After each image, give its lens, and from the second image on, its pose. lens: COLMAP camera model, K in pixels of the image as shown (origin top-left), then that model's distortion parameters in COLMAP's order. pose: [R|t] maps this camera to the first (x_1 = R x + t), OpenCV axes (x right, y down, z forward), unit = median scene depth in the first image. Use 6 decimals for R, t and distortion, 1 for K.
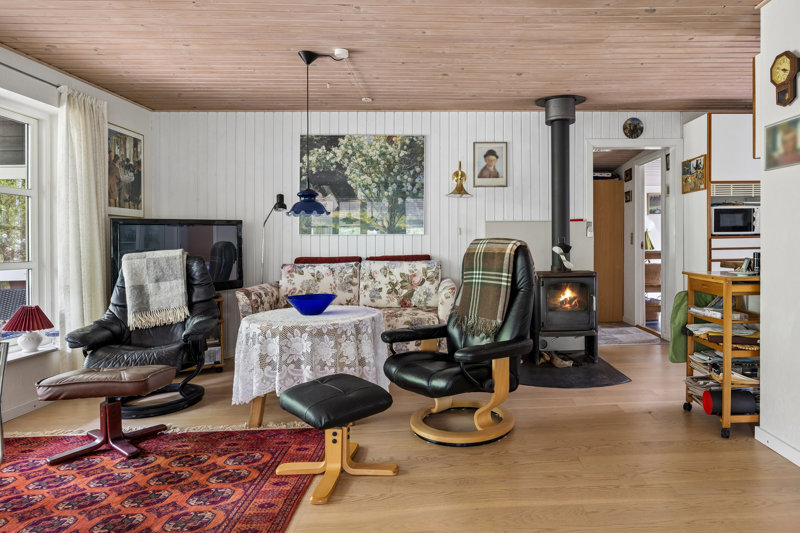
lens RADIAL K [[487.8, 0, 468.6], [0, 487.8, 243.6], [0, 0, 1]] dist [-0.014841, 0.001361]
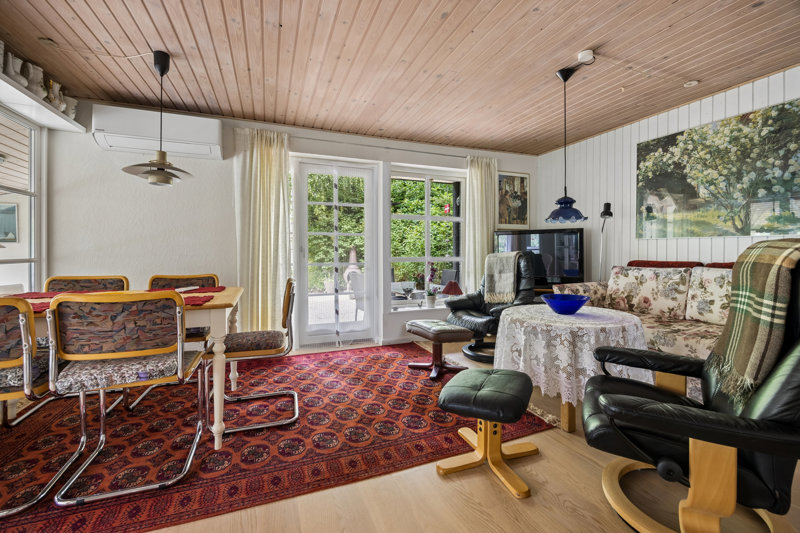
lens RADIAL K [[343.6, 0, 403.0], [0, 343.6, 249.6], [0, 0, 1]] dist [-0.015035, 0.000334]
pose [[0.321445, 0.007875, -0.946895, 0.200028], [-0.000627, 0.999967, 0.008103, -0.000863], [0.946928, -0.002011, 0.321440, 0.302122]]
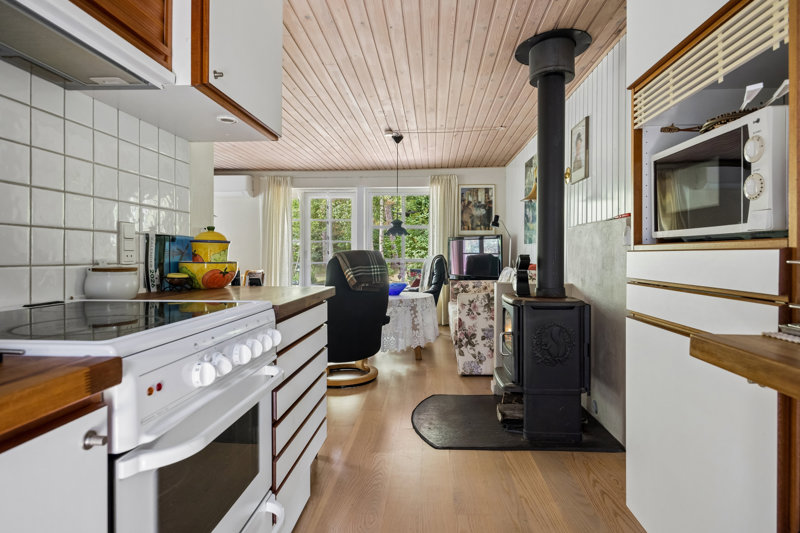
lens RADIAL K [[429.1, 0, 403.4], [0, 429.1, 248.4], [0, 0, 1]] dist [-0.000913, -0.000921]
pose [[-0.105796, 0.003780, -0.994381, 0.813585], [0.006147, 0.999976, 0.003147, -0.013796], [0.994369, -0.005780, -0.105816, 0.856109]]
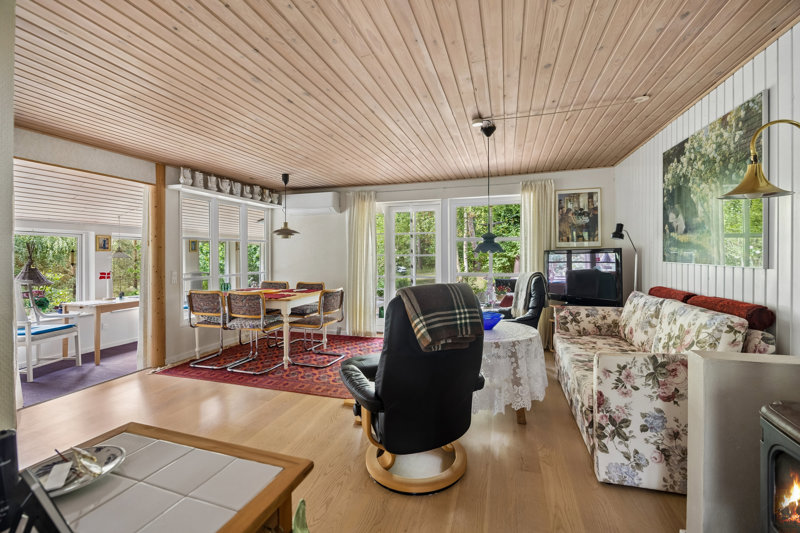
lens RADIAL K [[330.1, 0, 402.9], [0, 330.1, 252.6], [0, 0, 1]] dist [-0.009773, 0.000185]
pose [[-0.334433, 0.007153, -0.942392, 0.424412], [0.014625, 0.999890, 0.002399, -0.047107], [0.942306, -0.012980, -0.334501, 0.786255]]
